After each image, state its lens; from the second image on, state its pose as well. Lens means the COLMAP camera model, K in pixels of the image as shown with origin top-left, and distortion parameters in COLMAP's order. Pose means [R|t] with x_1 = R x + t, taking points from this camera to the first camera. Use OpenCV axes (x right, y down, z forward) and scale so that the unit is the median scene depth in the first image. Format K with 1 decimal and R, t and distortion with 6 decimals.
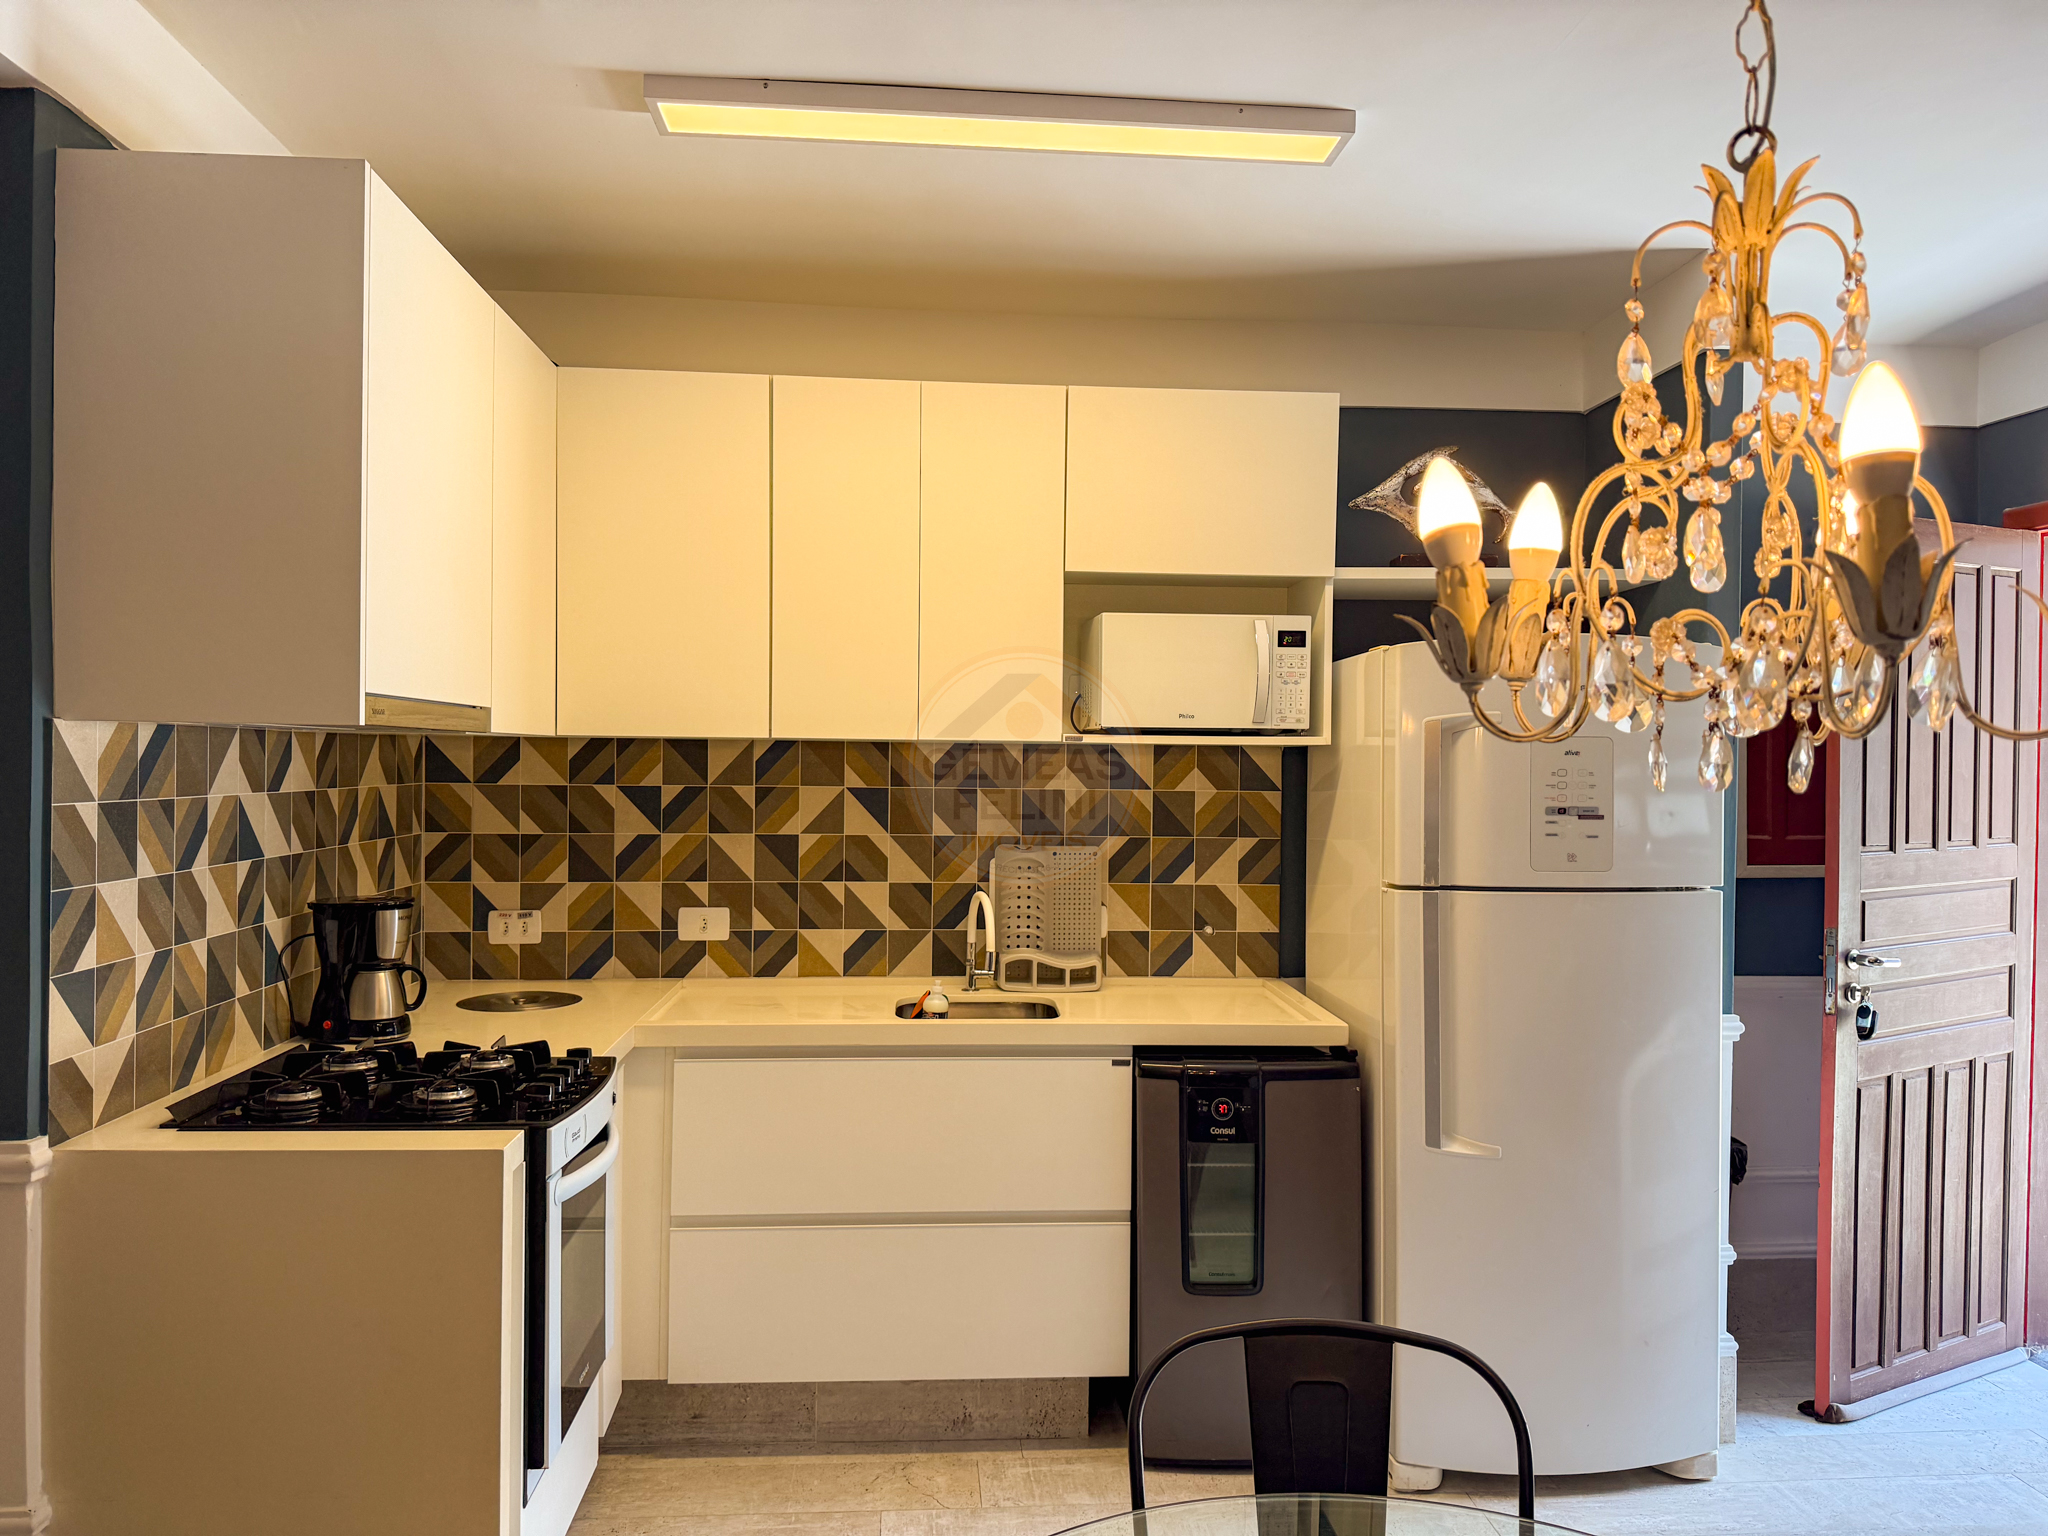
lens RADIAL K [[1427.2, 0, 1024.0], [0, 1427.2, 768.0], [0, 0, 1]] dist [0.075373, -0.114423]
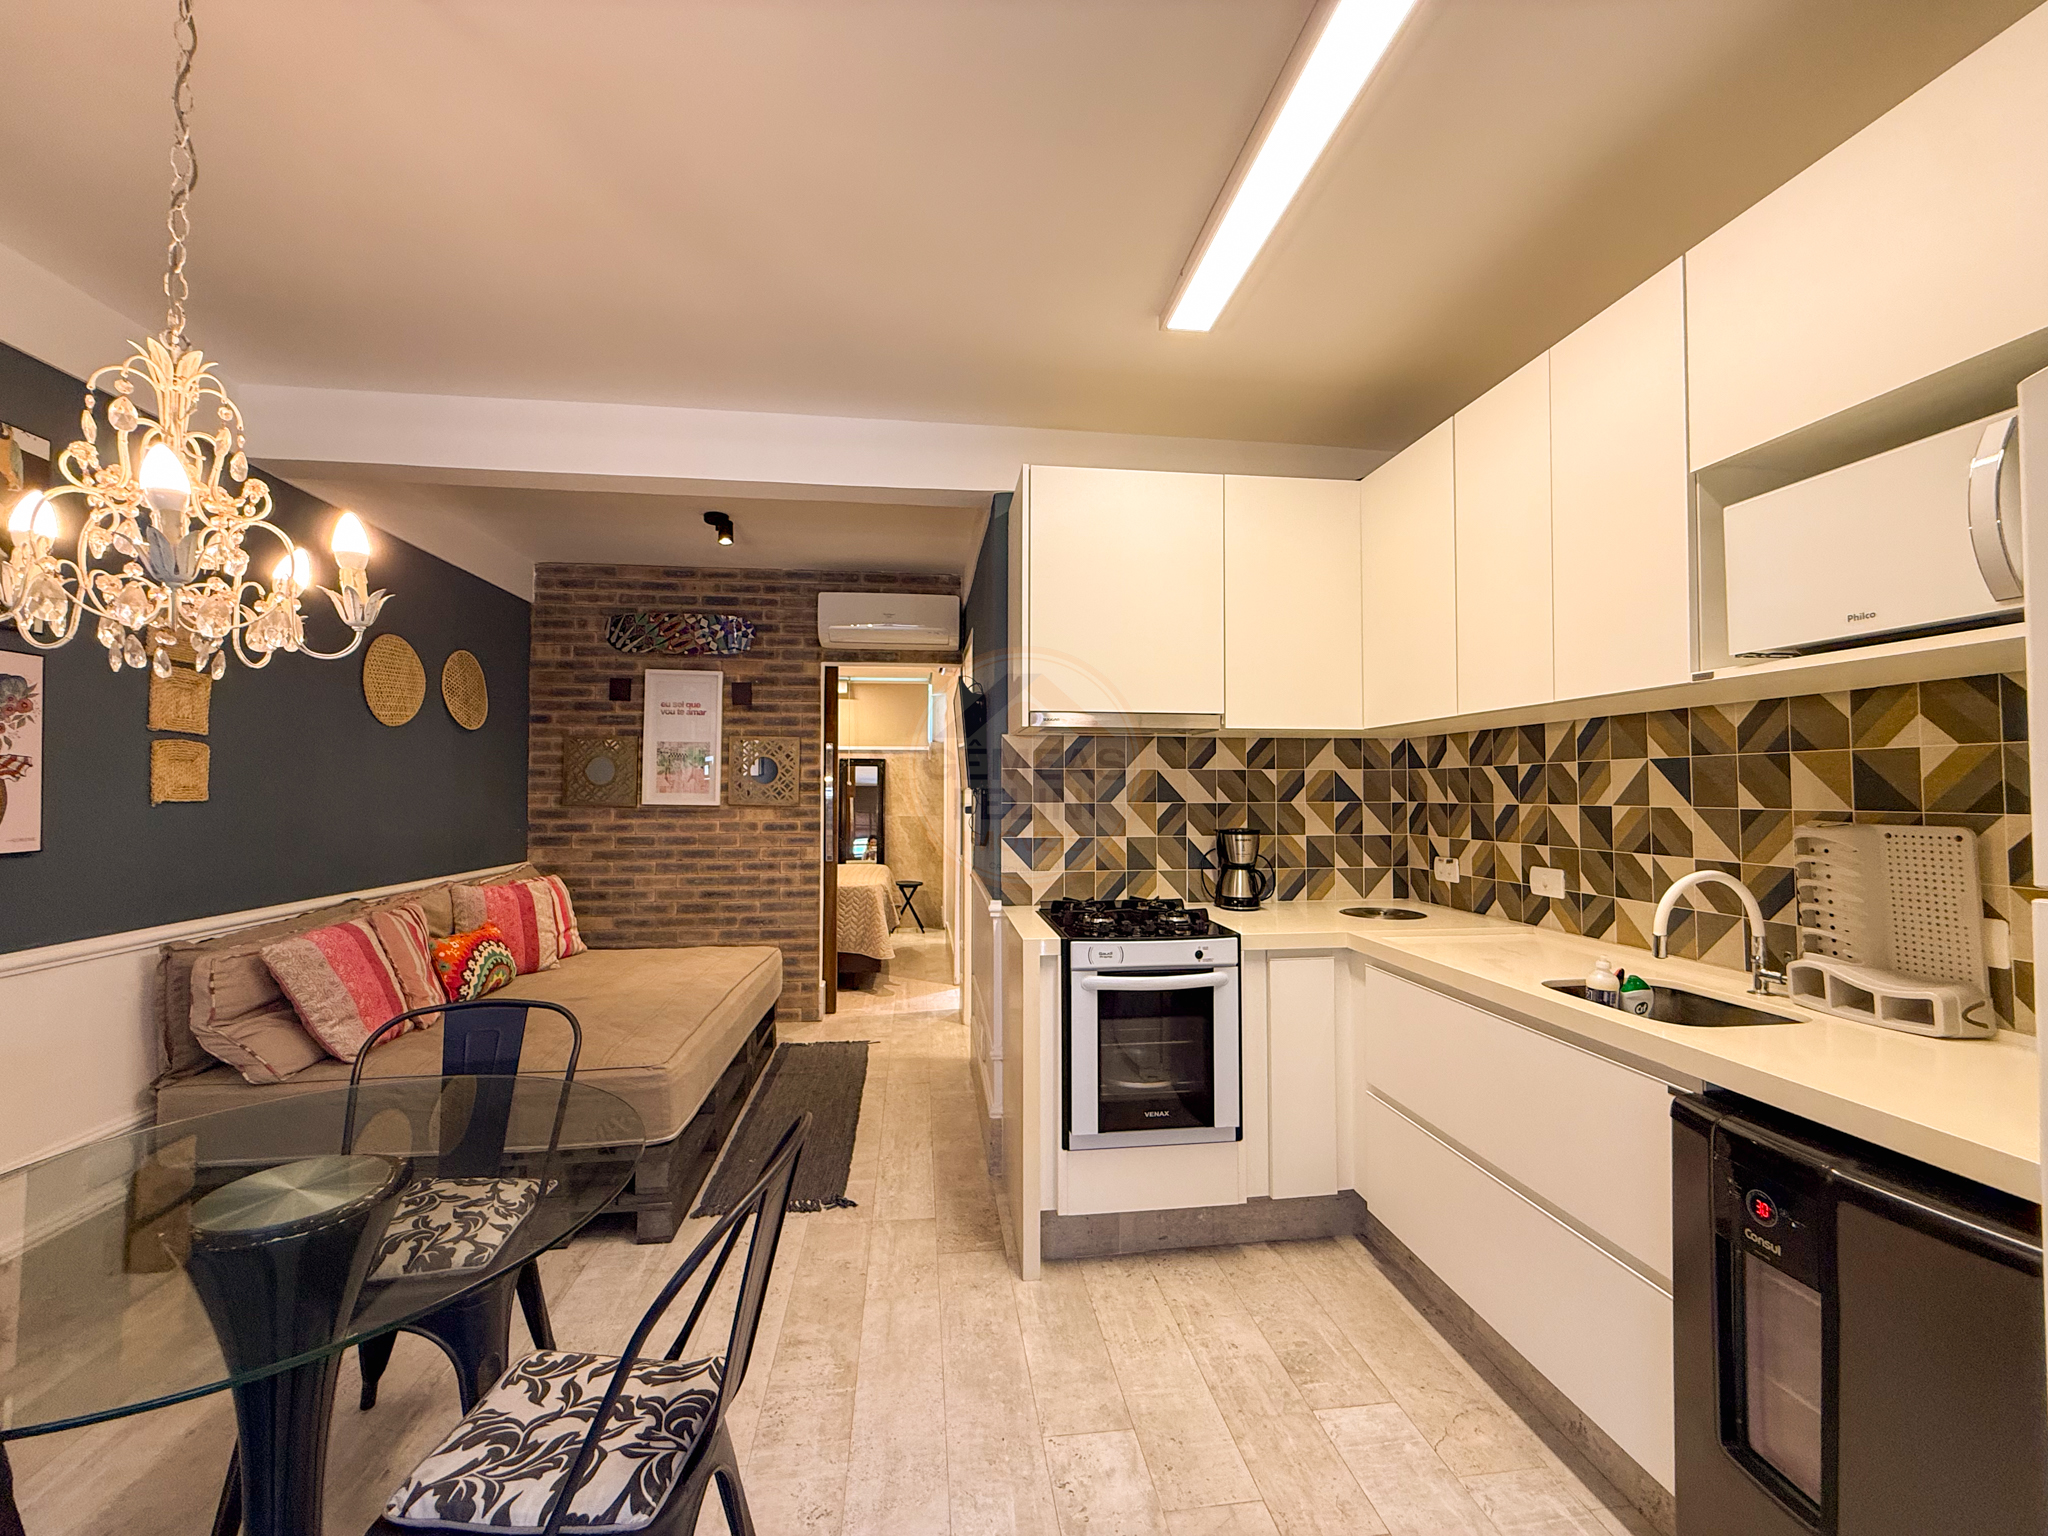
lens RADIAL K [[816.3, 0, 1020.1], [0, 816.3, 767.7], [0, 0, 1]] dist [-0.001811, 0.000674]
pose [[0.045878, -0.040232, -0.998137, 0.457103], [-0.006808, 0.999153, -0.040586, 0.049406], [0.998924, 0.008658, 0.045565, 0.585382]]
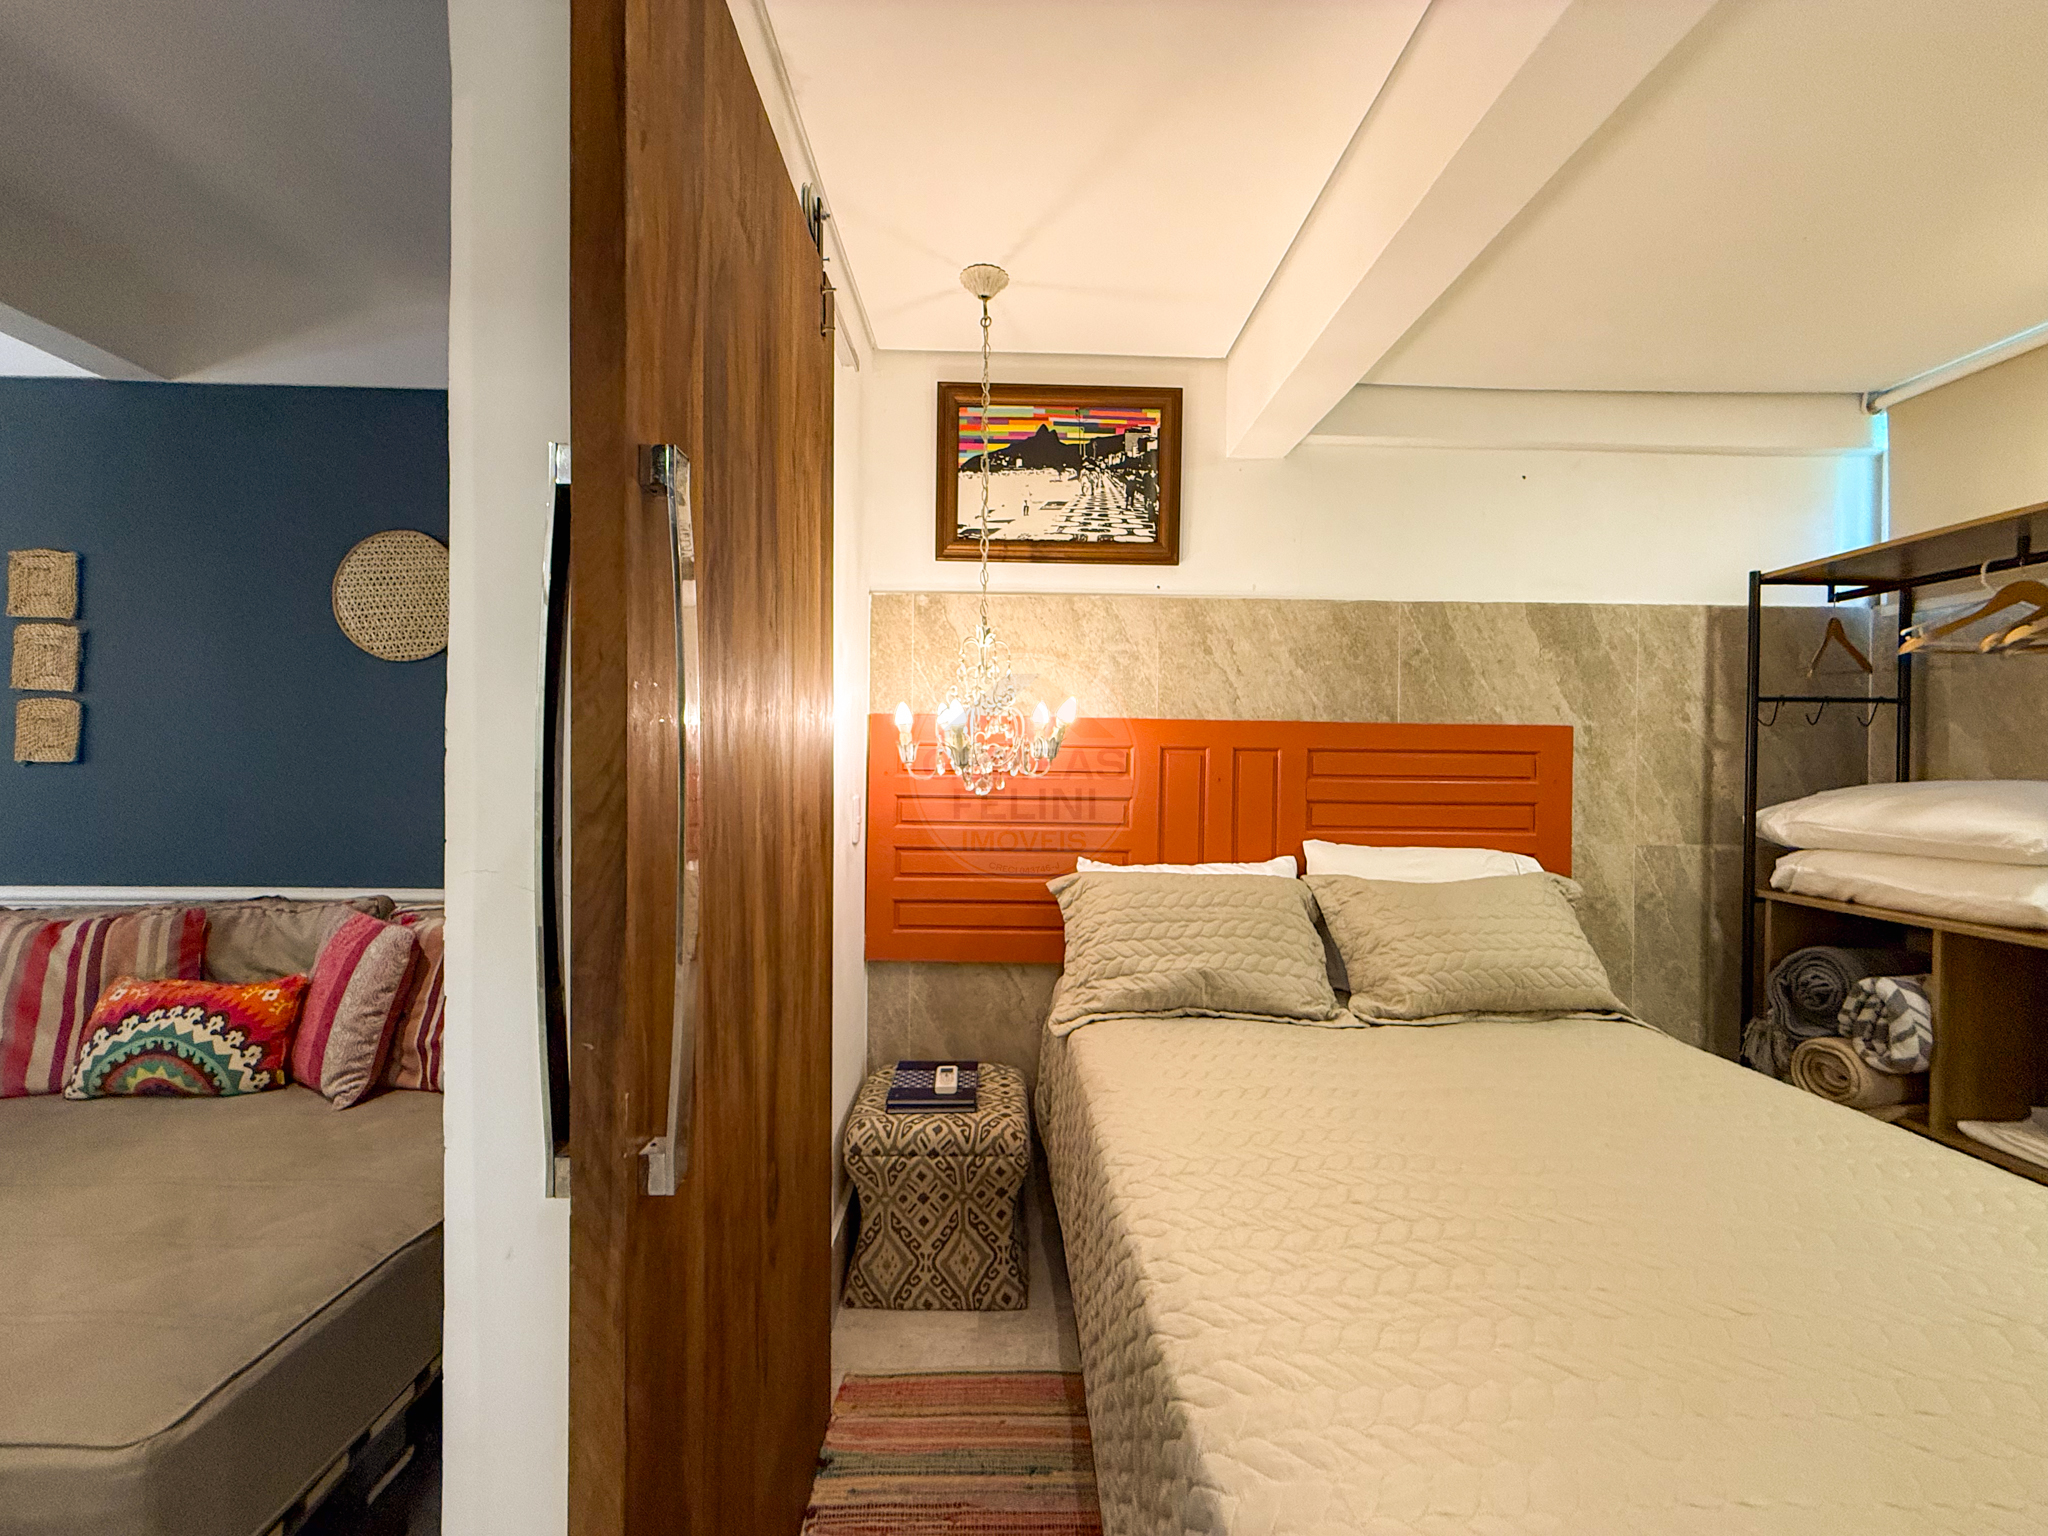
lens RADIAL K [[818.5, 0, 1024.0], [0, 818.5, 768.0], [0, 0, 1]] dist [-0.001772, -0.000063]
pose [[-0.998667, -0.019256, 0.047898, -1.177144], [-0.018536, 0.999709, 0.015447, 0.033903], [-0.048181, 0.014538, -0.998733, 0.536596]]
